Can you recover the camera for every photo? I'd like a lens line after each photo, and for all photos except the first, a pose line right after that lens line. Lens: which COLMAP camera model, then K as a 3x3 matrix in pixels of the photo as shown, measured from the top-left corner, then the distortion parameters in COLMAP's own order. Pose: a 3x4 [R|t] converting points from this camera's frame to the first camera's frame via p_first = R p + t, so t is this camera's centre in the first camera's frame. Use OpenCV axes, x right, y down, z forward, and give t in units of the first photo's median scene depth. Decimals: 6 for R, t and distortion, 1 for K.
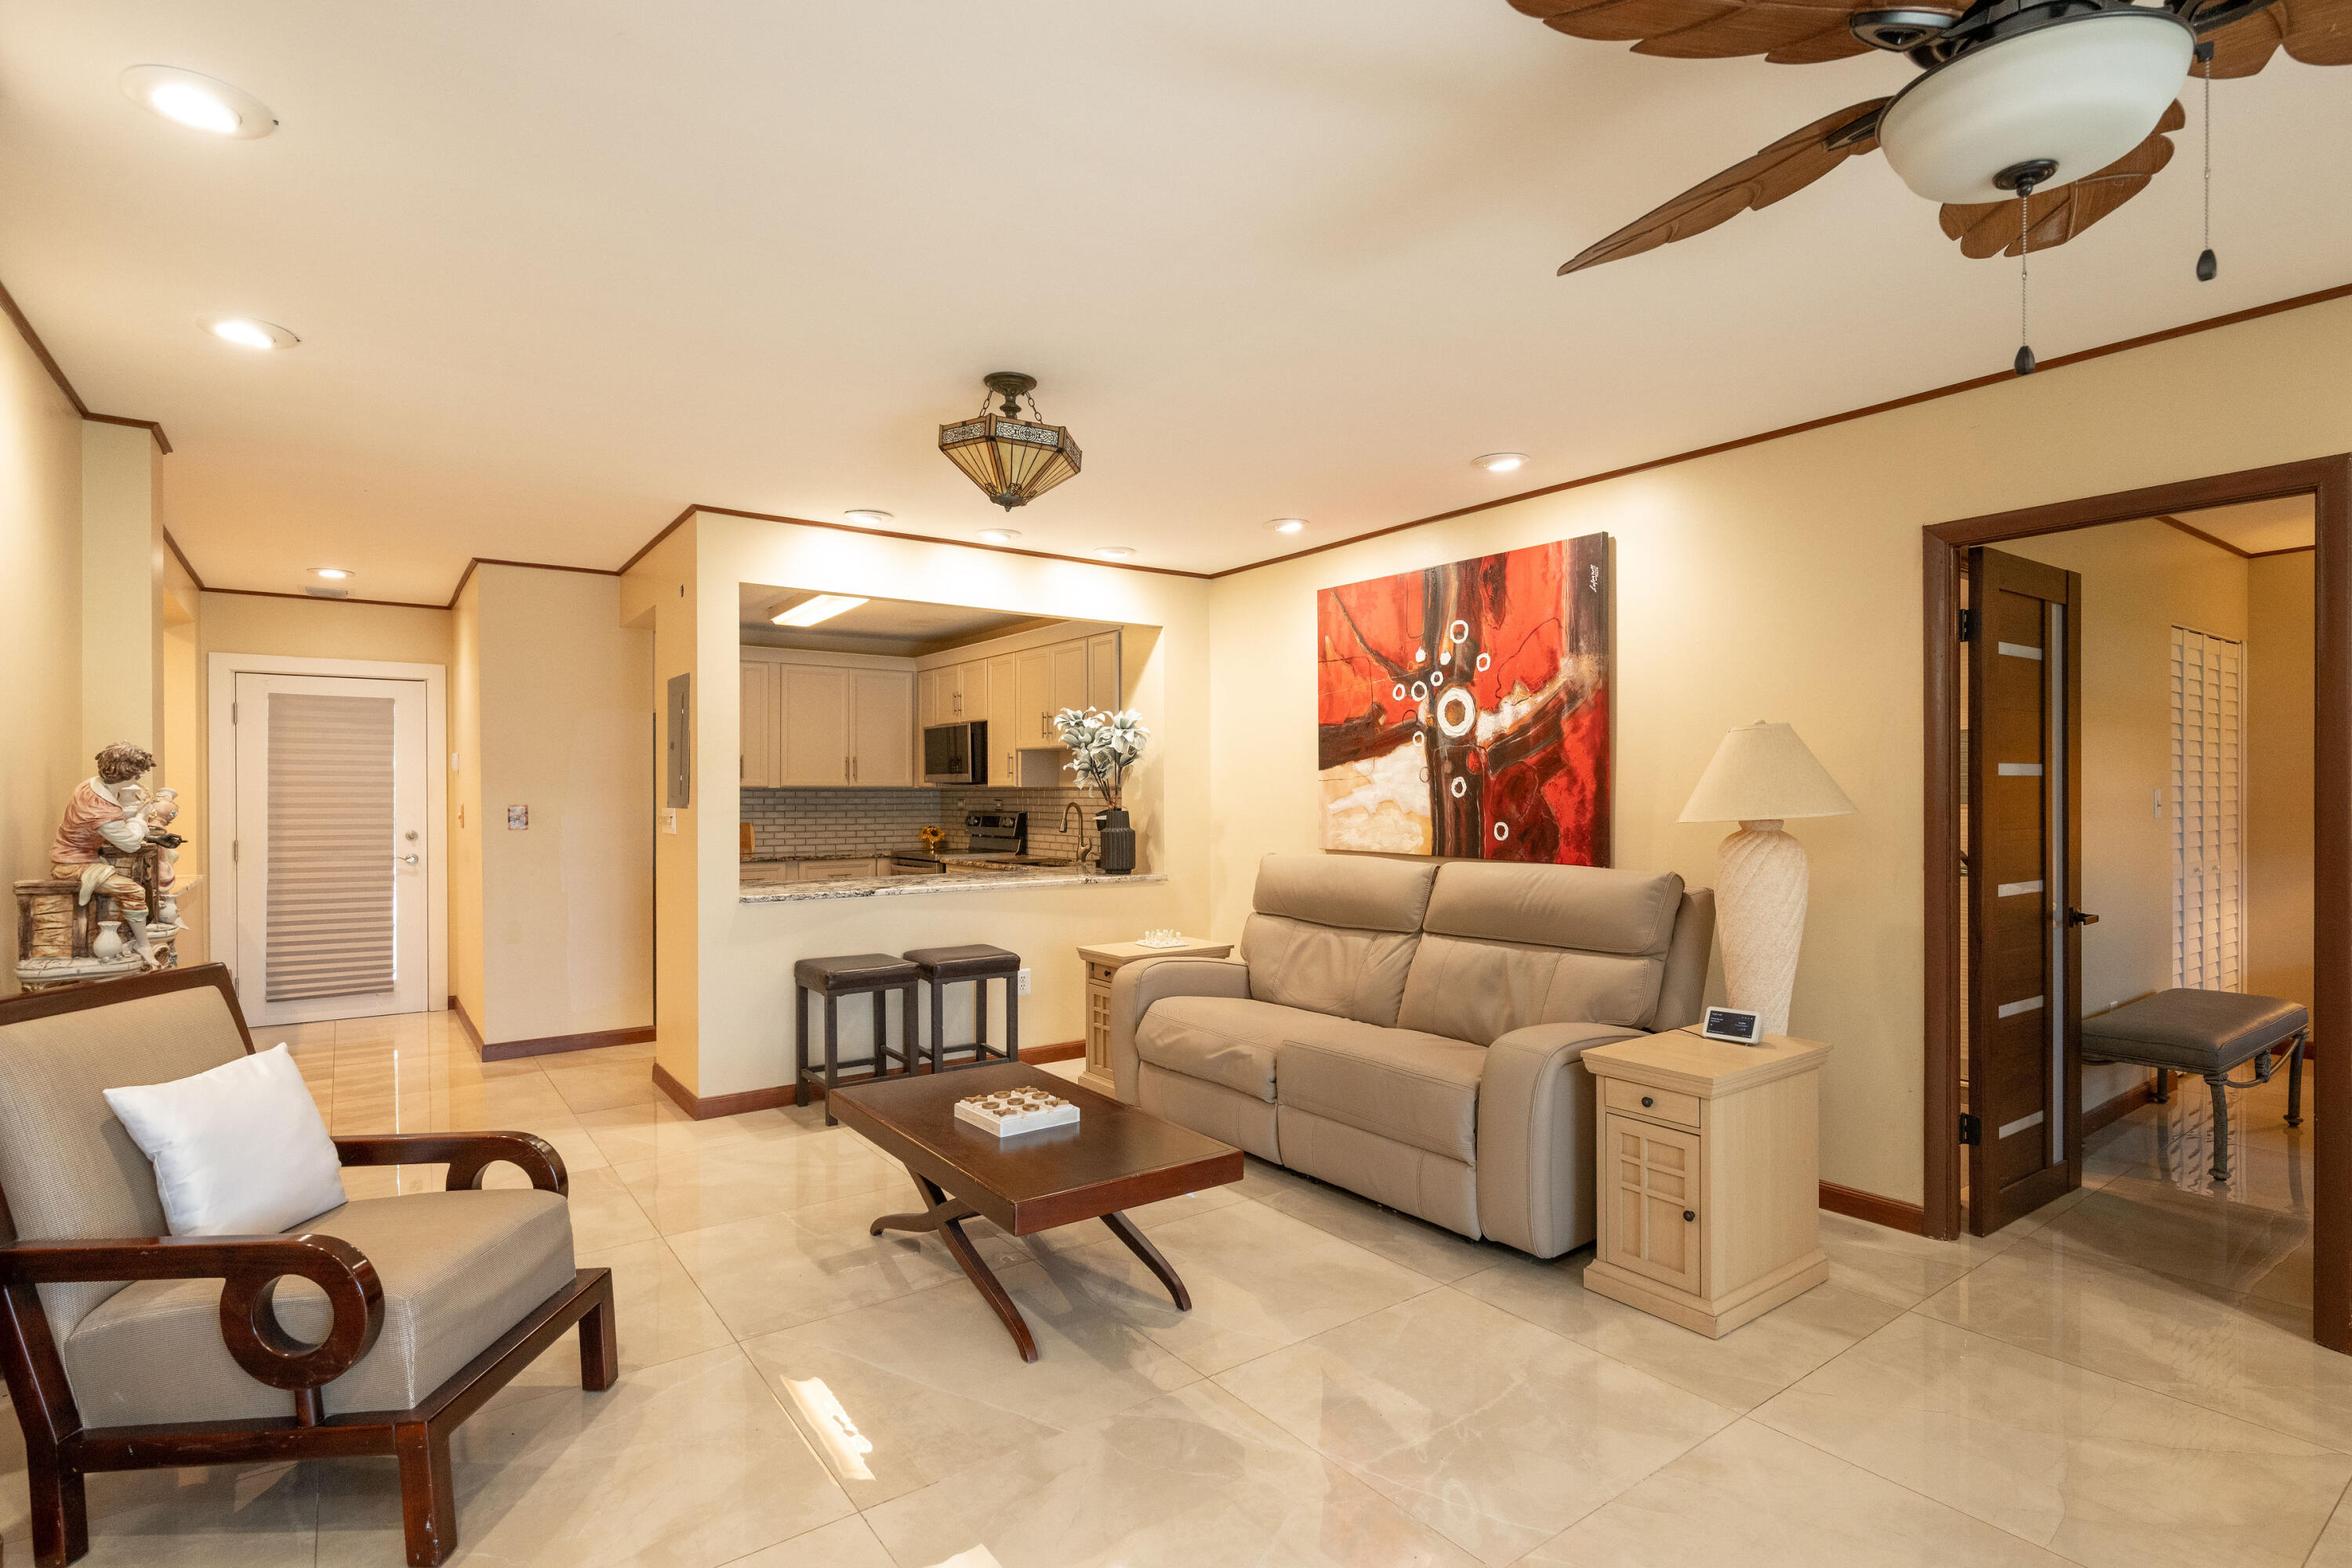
lens RADIAL K [[1142.4, 0, 1176.0], [0, 1142.4, 784.0], [0, 0, 1]] dist [-0.003641, -0.000224]
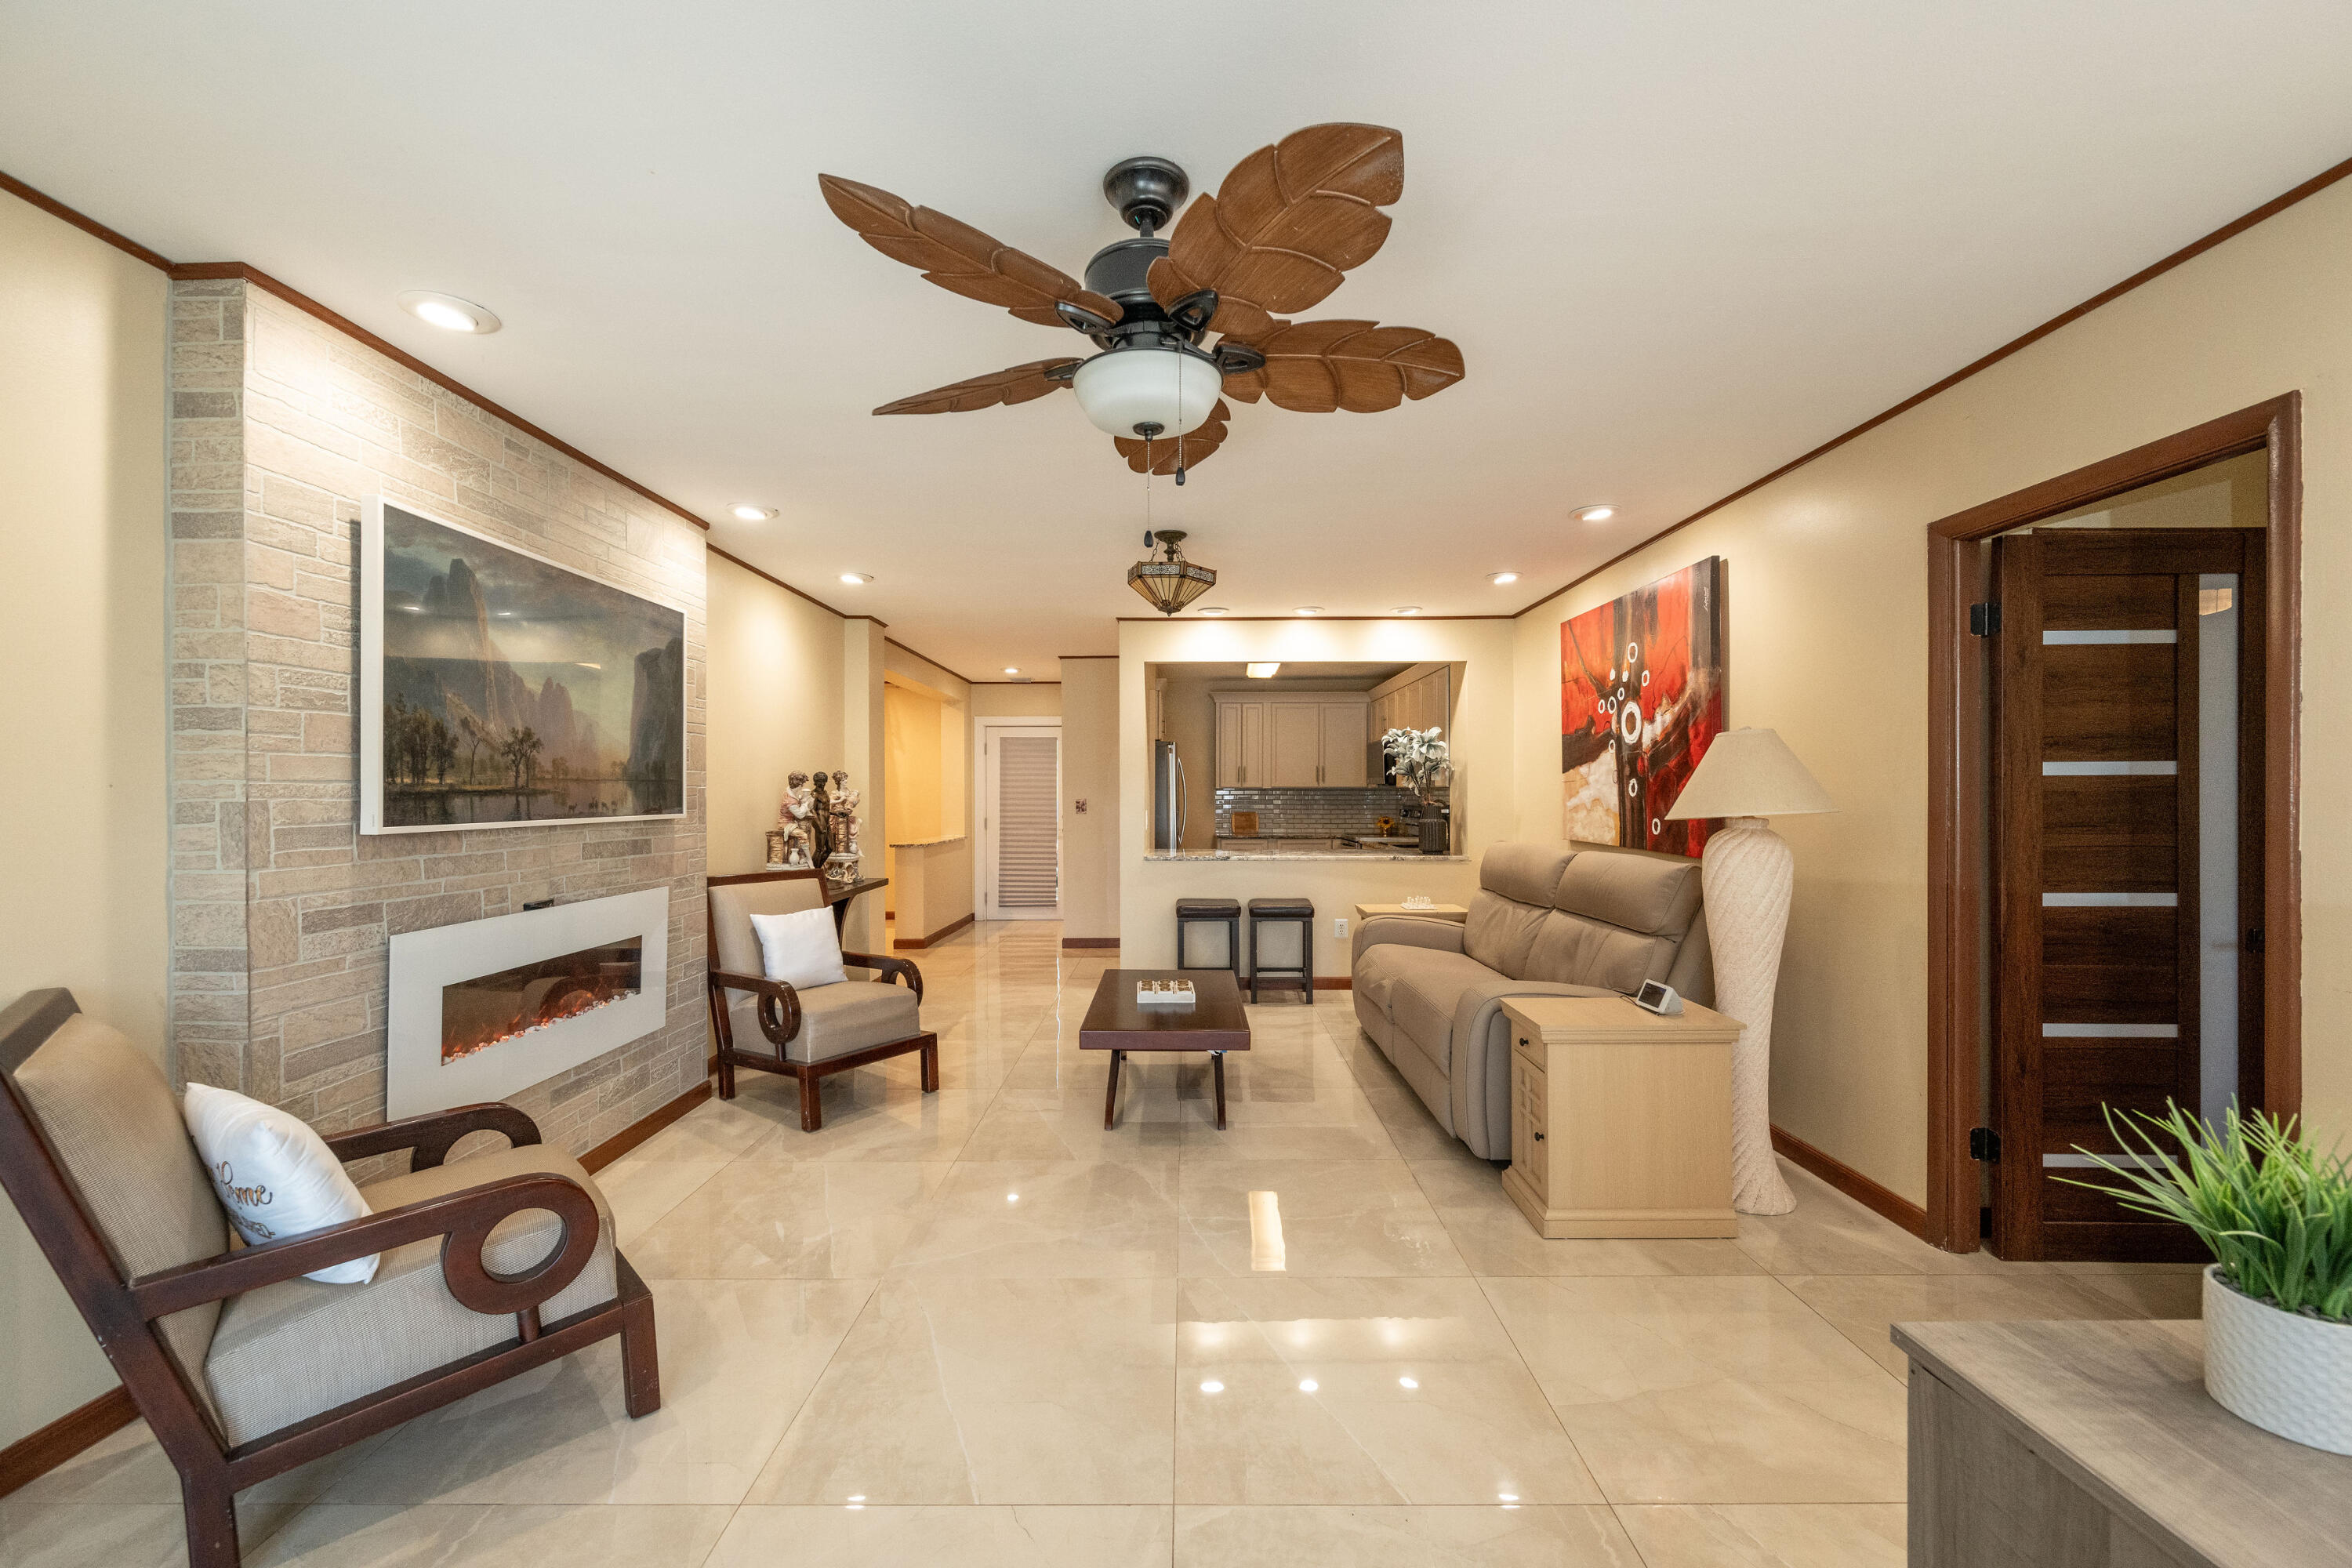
lens RADIAL K [[914.9, 0, 1172.2], [0, 914.9, 779.5], [0, 0, 1]] dist [-0.009091, 0.000135]
pose [[0.803138, -0.007840, -0.595741, 0.429847], [0.005177, 0.999967, -0.006181, -0.002000], [0.595771, 0.001880, 0.803153, -0.017032]]
